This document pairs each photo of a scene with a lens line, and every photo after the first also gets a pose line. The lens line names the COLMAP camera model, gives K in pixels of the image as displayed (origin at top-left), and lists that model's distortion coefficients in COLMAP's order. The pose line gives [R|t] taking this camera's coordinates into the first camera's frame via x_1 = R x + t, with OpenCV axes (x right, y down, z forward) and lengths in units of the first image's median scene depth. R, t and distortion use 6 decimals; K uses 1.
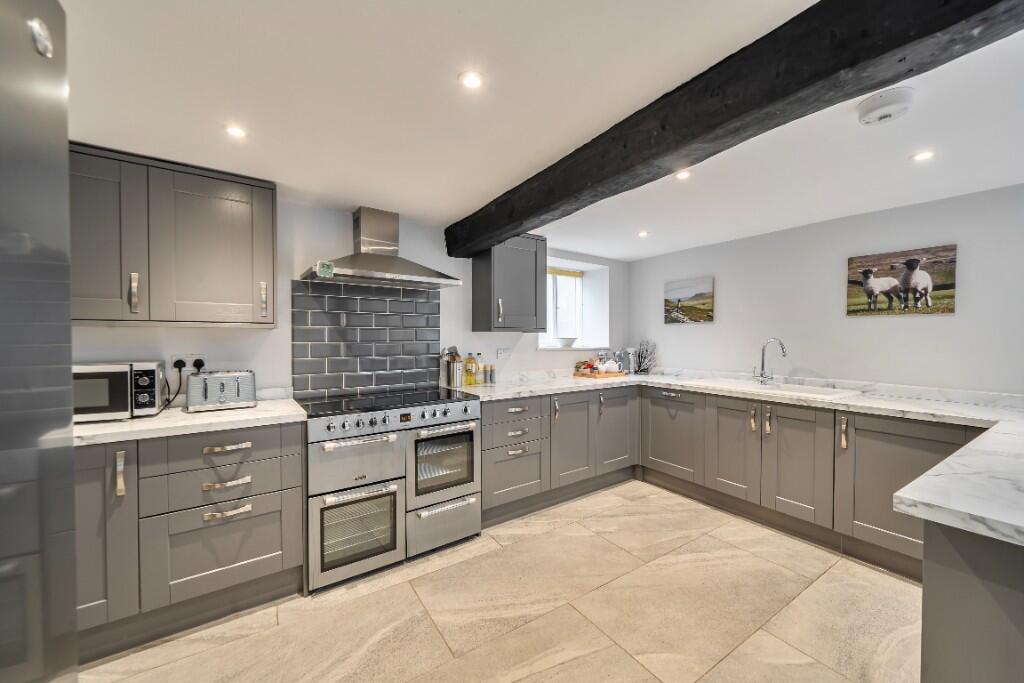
lens RADIAL K [[386.3, 0, 512.0], [0, 386.3, 341.5], [0, 0, 1]] dist [-0.000342, -0.000101]
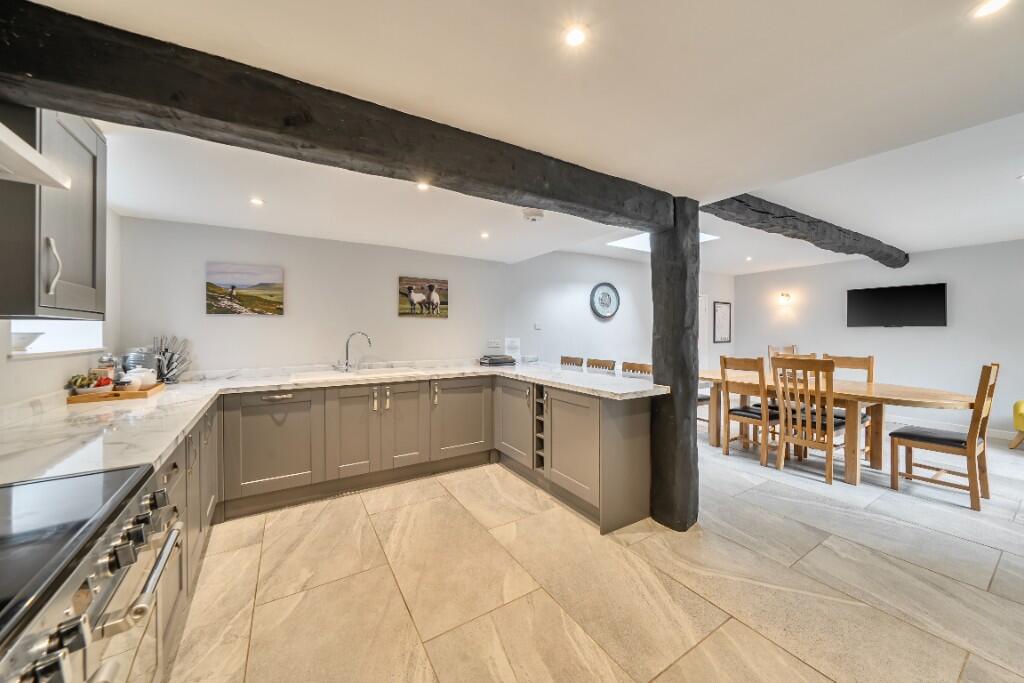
lens RADIAL K [[352.0, 0, 511.6], [0, 352.0, 332.1], [0, 0, 1]] dist [-0.000877, -0.000080]
pose [[0.037134, -0.000077, 0.999310, -0.431099], [0.012618, 0.999920, -0.000392, -0.002238], [-0.999231, 0.012624, 0.037132, 0.536059]]
